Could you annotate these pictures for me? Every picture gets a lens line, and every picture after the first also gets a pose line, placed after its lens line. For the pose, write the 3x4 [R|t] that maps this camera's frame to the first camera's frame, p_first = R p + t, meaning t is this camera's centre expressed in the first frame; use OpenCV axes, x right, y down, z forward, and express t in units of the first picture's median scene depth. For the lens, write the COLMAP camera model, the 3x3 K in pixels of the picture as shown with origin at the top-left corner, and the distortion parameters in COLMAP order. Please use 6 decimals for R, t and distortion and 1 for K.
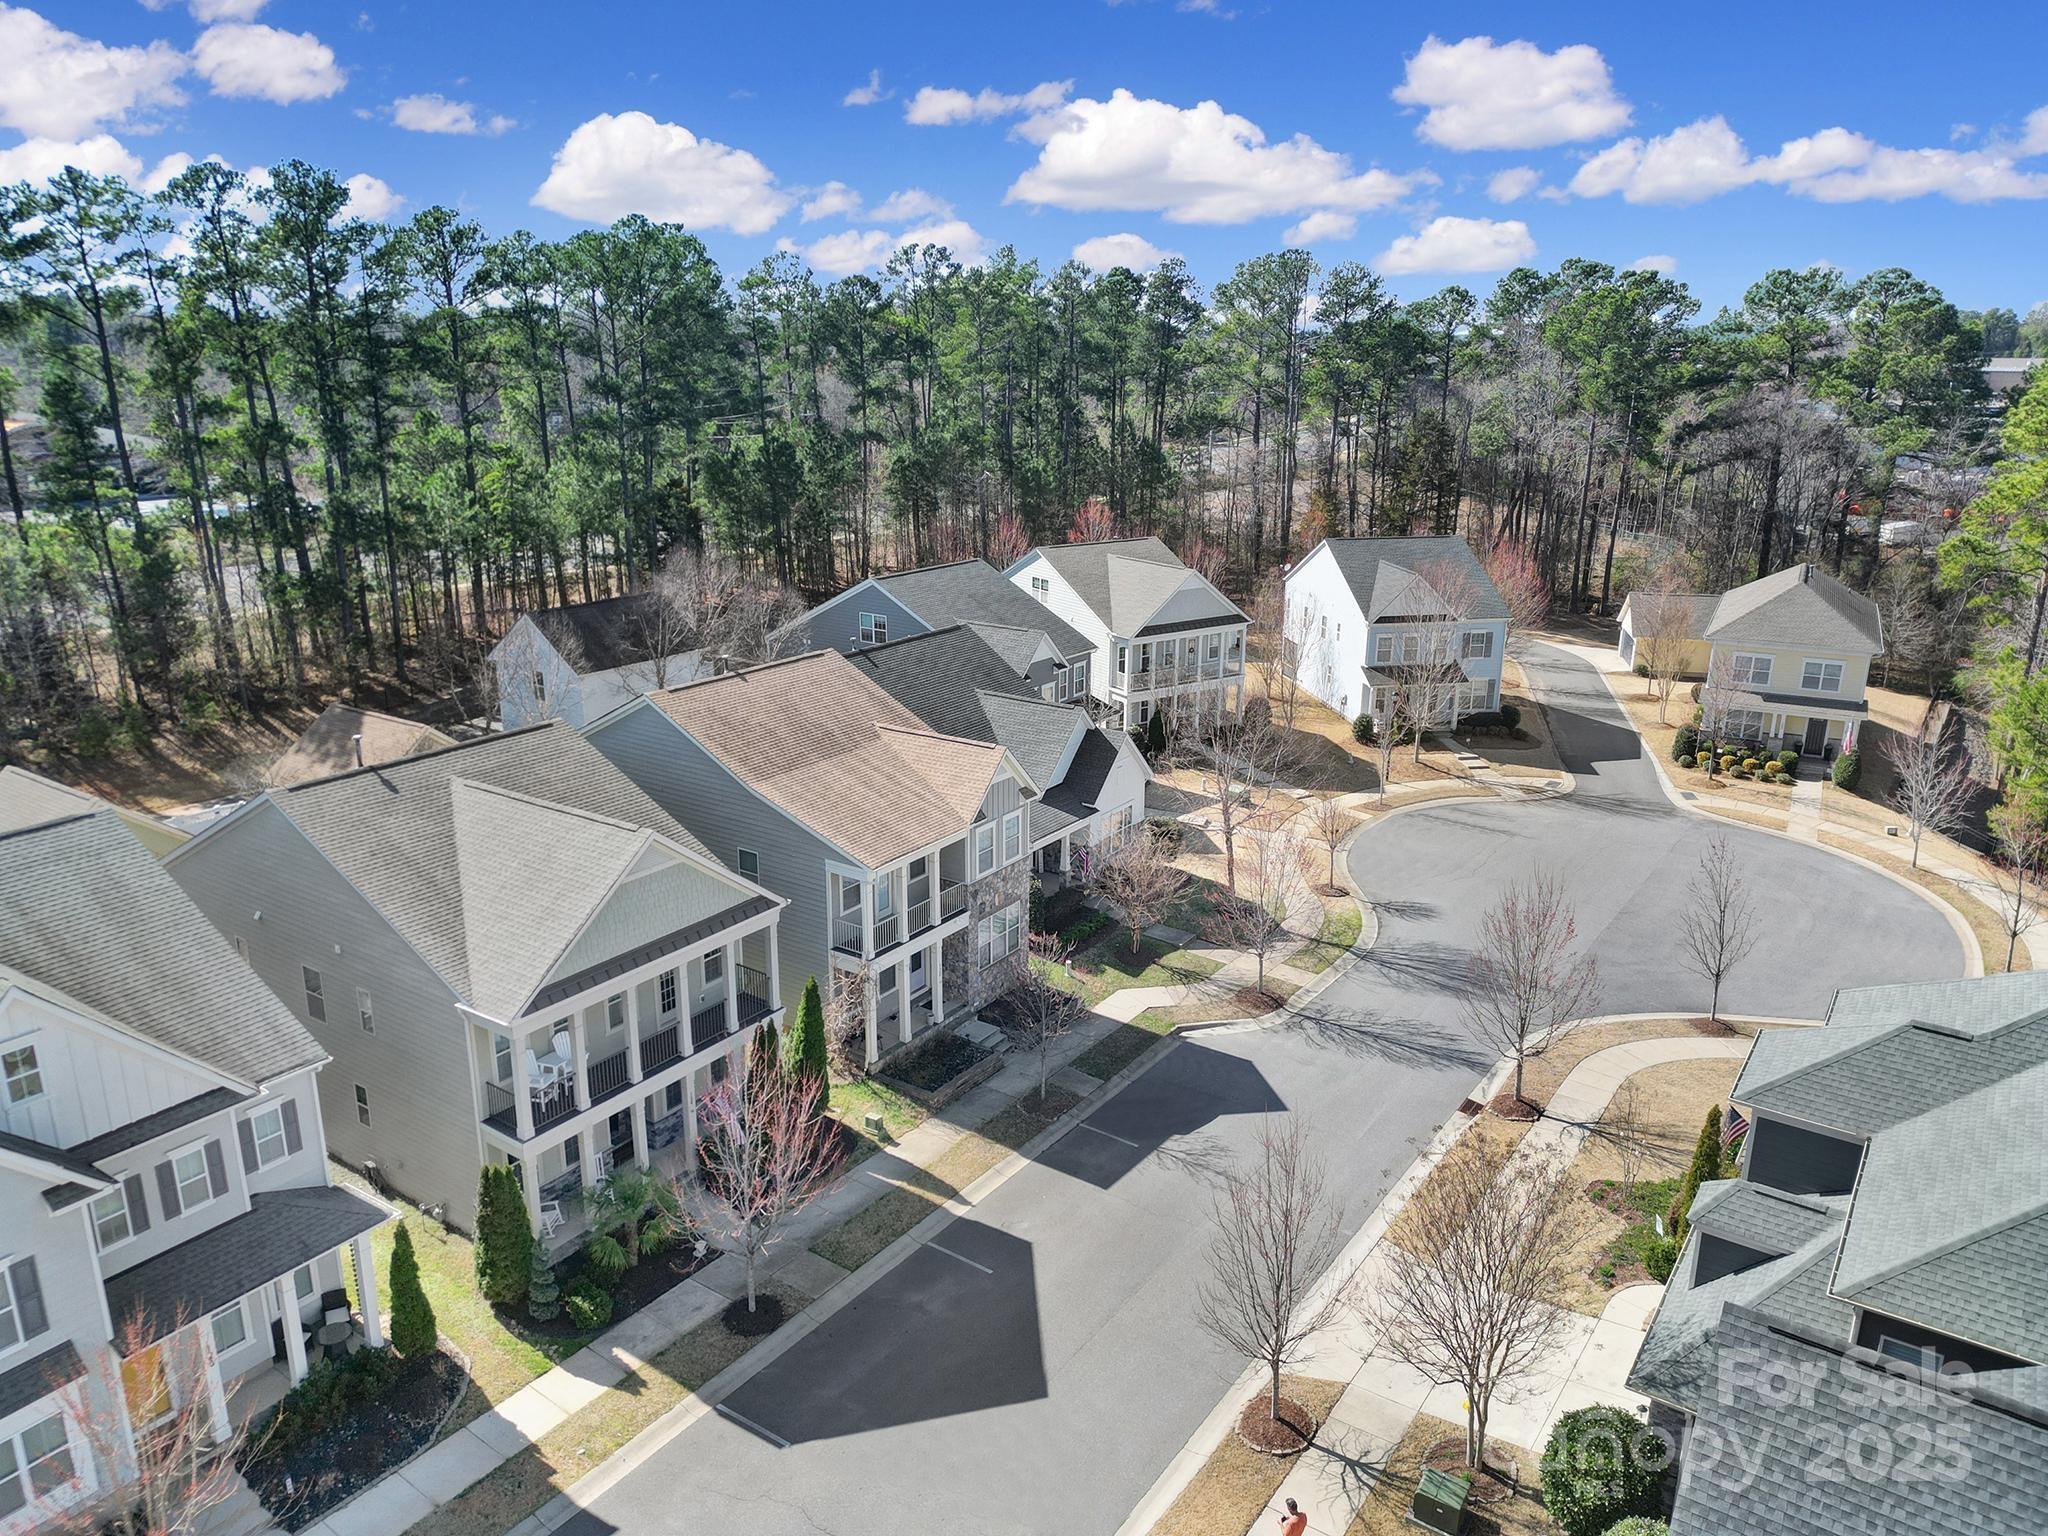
lens RADIAL K [[1423.1, 0, 1024.0], [0, 1423.1, 768.0], [0, 0, 1]] dist [0.002075, 0.000253]
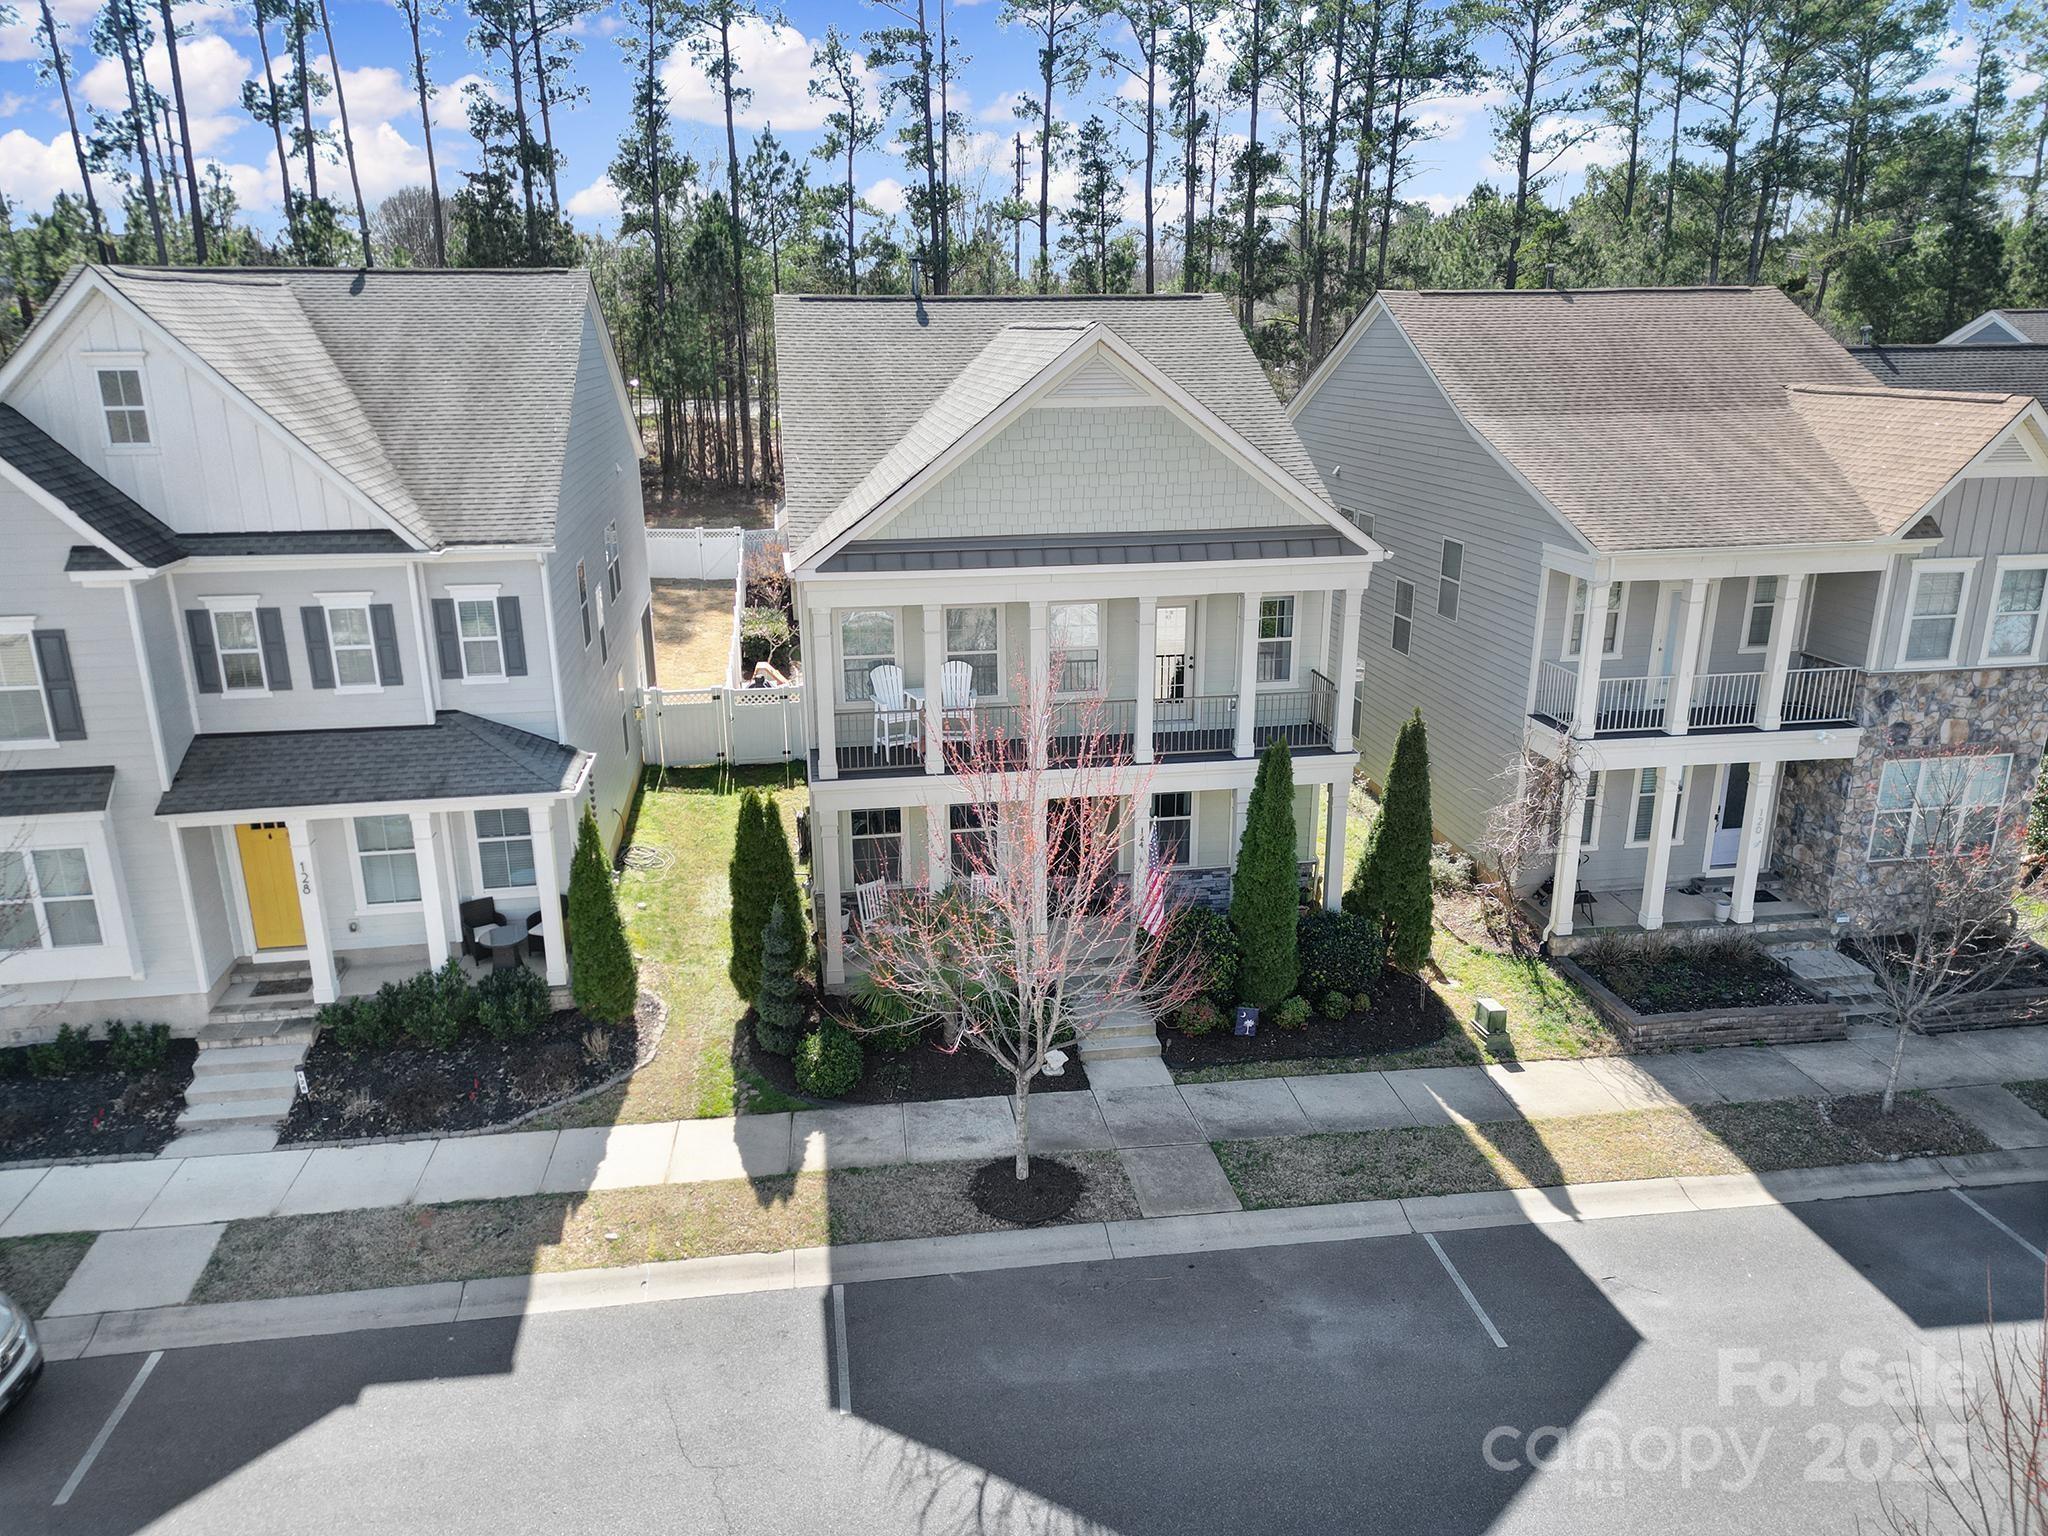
lens RADIAL K [[1434.7, 0, 1024.0], [0, 1434.7, 768.0], [0, 0, 1]] dist [0.071494, -0.056216]
pose [[0.692576, 0.206144, -0.691262, 0.142359], [-0.200724, 0.975523, 0.089808, 0.156330], [0.692855, 0.076554, 0.717001, 0.520291]]
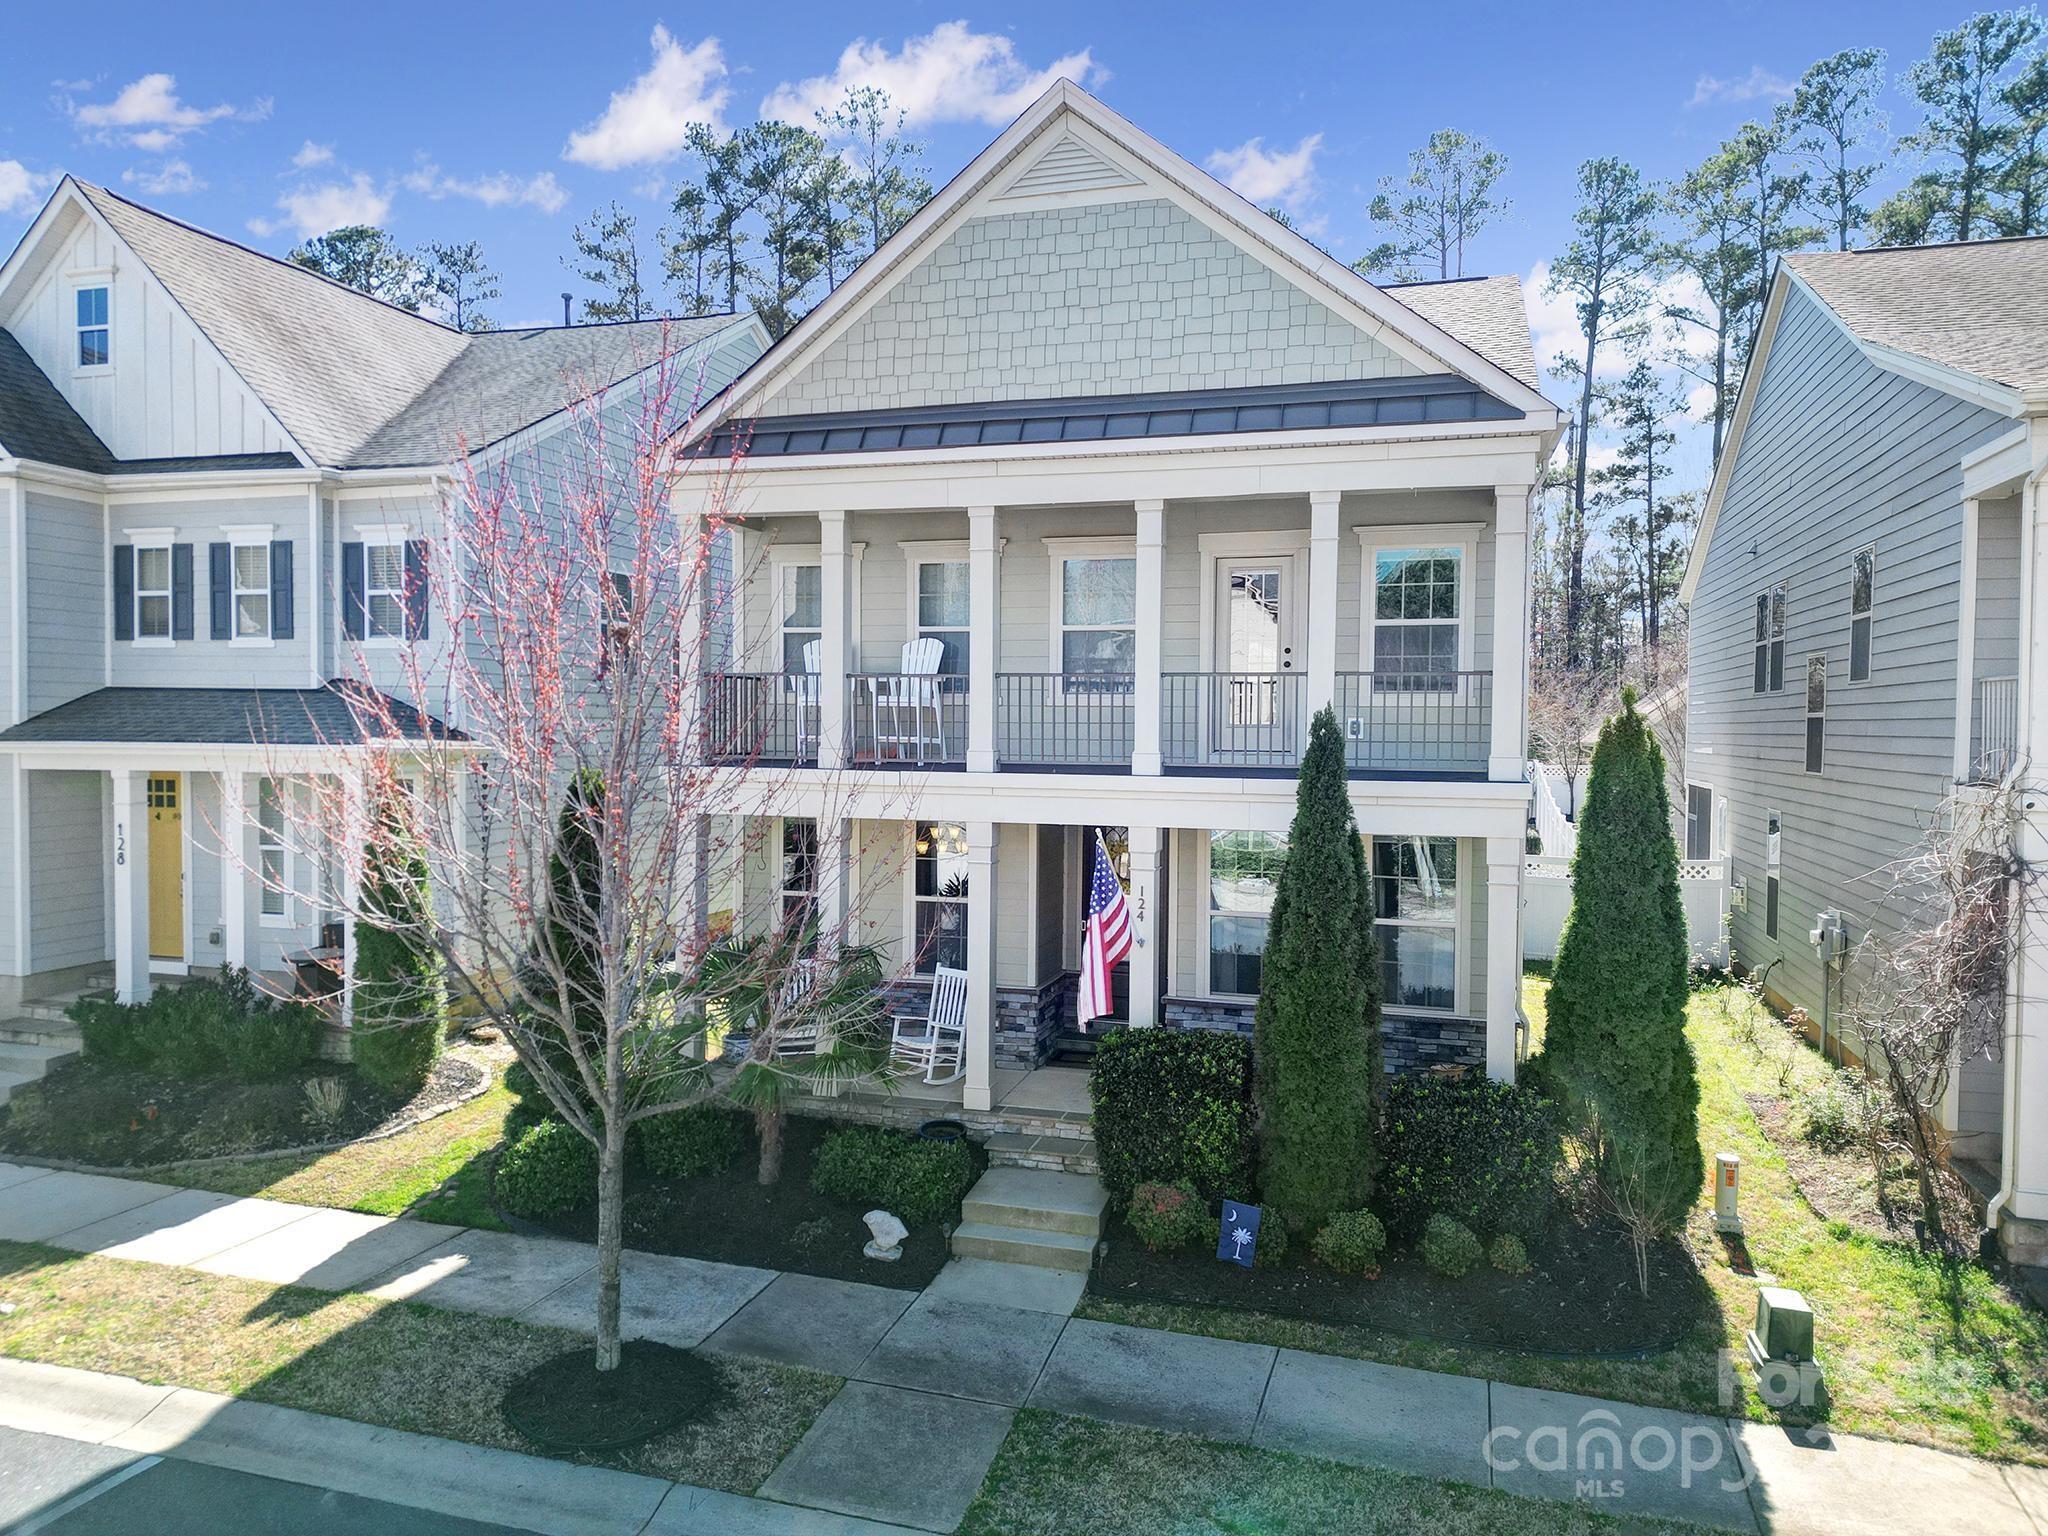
lens RADIAL K [[1434.7, 0, 1024.0], [0, 1434.7, 768.0], [0, 0, 1]] dist [0.071494, -0.056216]
pose [[0.309797, 0.025458, -0.950462, 0.103223], [-0.283225, 0.956732, -0.066689, 0.228600], [0.907639, 0.289855, 0.303603, 0.839855]]
